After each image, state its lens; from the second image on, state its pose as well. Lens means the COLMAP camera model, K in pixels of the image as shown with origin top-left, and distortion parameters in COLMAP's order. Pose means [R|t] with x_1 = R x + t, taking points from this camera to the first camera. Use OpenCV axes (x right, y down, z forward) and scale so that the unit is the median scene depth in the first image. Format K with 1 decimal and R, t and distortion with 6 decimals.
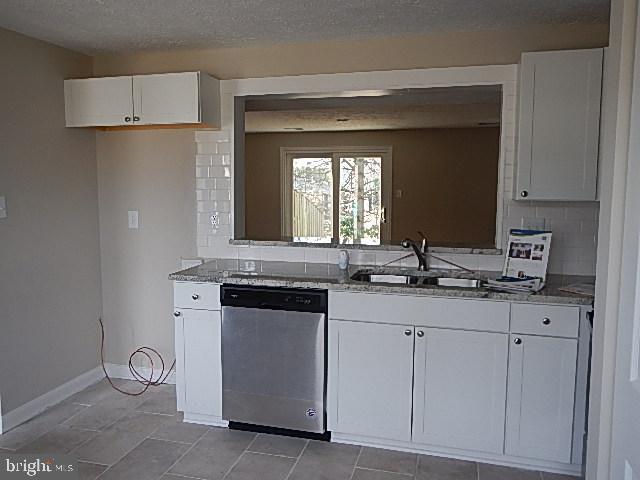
lens RADIAL K [[535.7, 0, 320.0], [0, 535.7, 240.0], [0, 0, 1]] dist [0.003776, 0.001114]
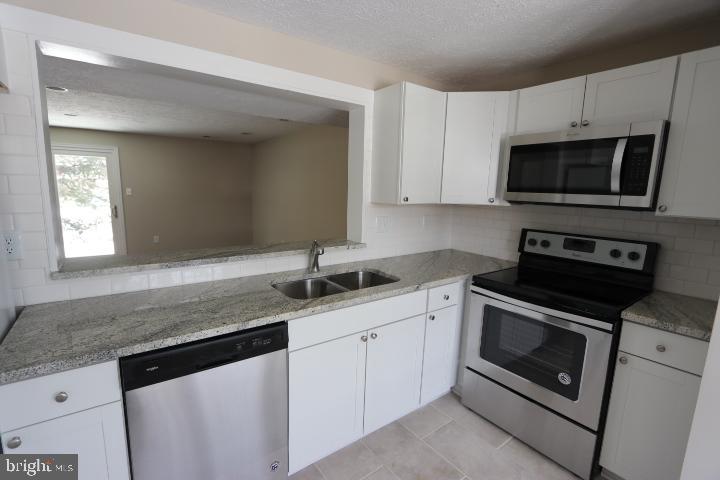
lens RADIAL K [[330.7, 0, 349.7], [0, 330.7, 241.7], [0, 0, 1]] dist [-0.015575, 0.000175]
pose [[0.624561, -0.114976, 0.772466, -0.300286], [0.057921, 0.993199, 0.101000, -0.071136], [-0.778825, -0.018339, 0.626973, 0.598409]]
